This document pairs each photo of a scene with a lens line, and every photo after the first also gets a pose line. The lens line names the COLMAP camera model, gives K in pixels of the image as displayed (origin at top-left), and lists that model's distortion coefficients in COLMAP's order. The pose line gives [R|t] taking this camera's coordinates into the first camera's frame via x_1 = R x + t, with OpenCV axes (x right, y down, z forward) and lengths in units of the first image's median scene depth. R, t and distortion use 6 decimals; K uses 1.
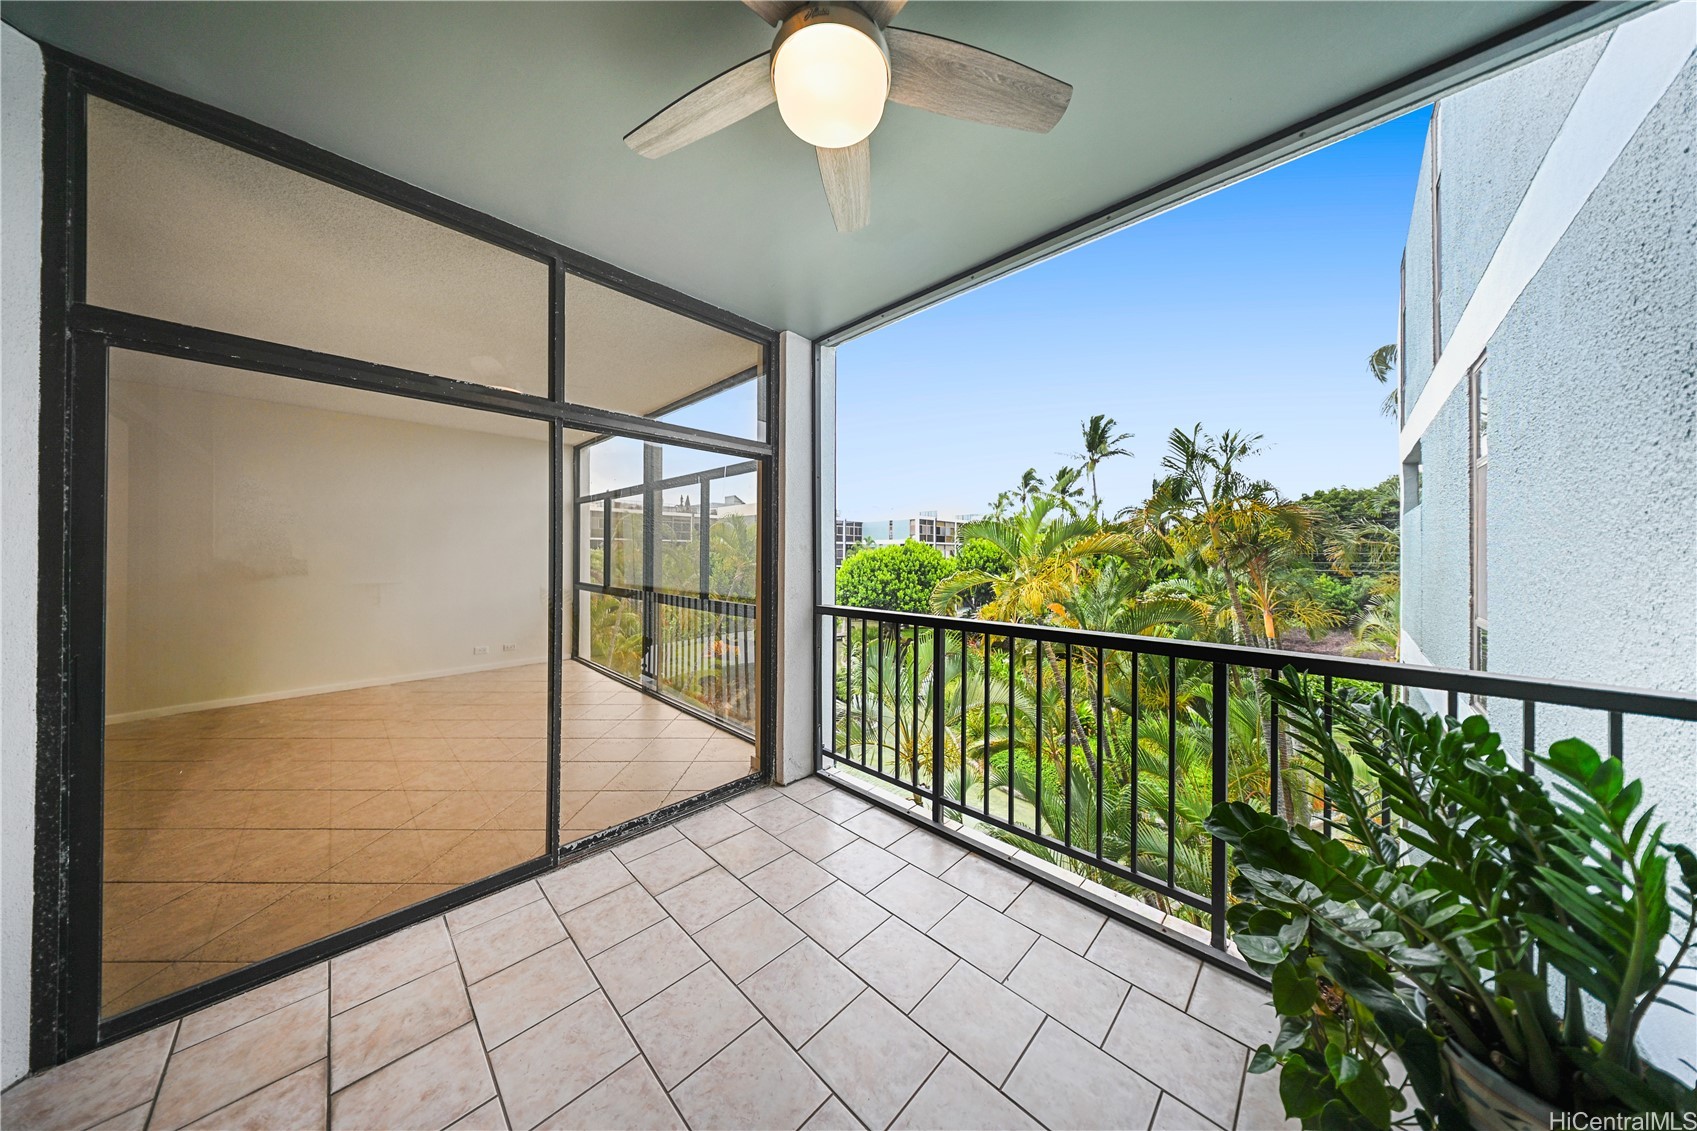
lens RADIAL K [[502.5, 0, 847.1], [0, 502.5, 555.3], [0, 0, 1]] dist [0.000146, -0.000016]
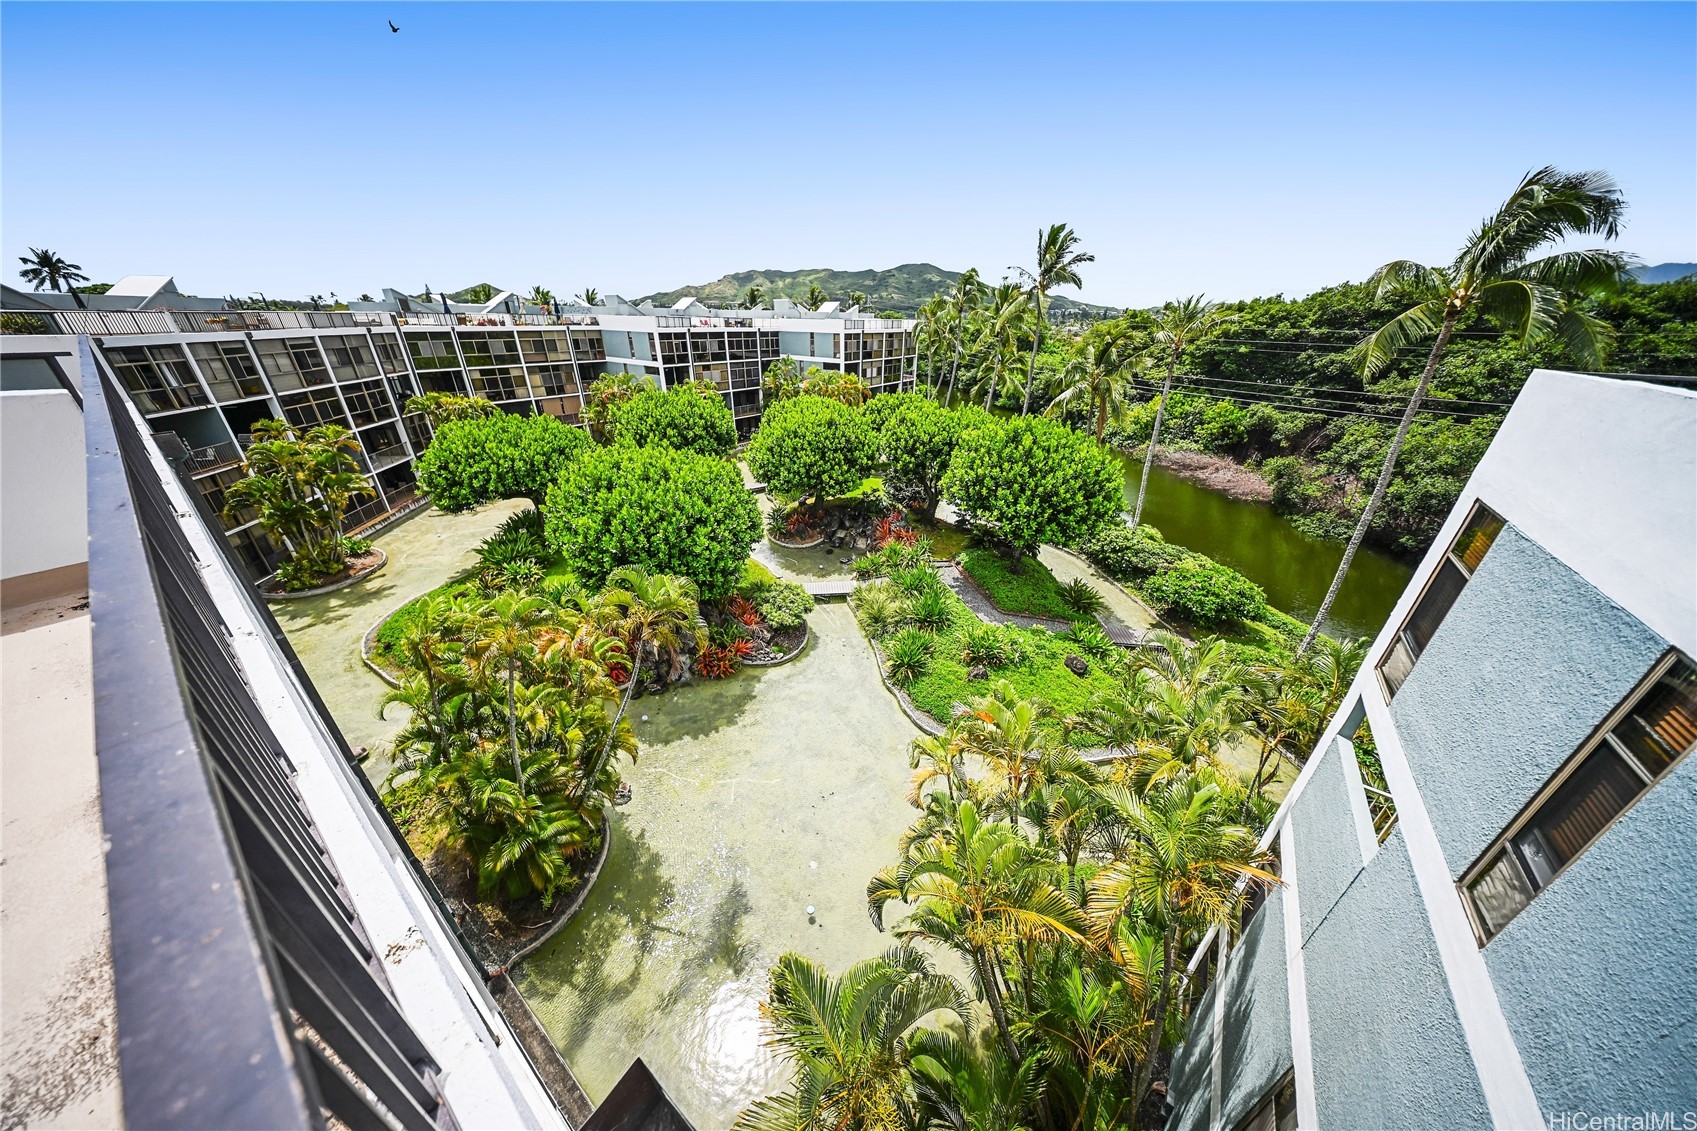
lens RADIAL K [[502.5, 0, 845.7], [0, 502.5, 564.9], [0, 0, 1]] dist [0.000146, -0.000016]
pose [[0.988614, -0.053188, 0.140758, 0.002419], [-0.015754, 0.893714, 0.448360, -0.192038], [-0.149645, -0.445472, 0.882701, 0.088128]]
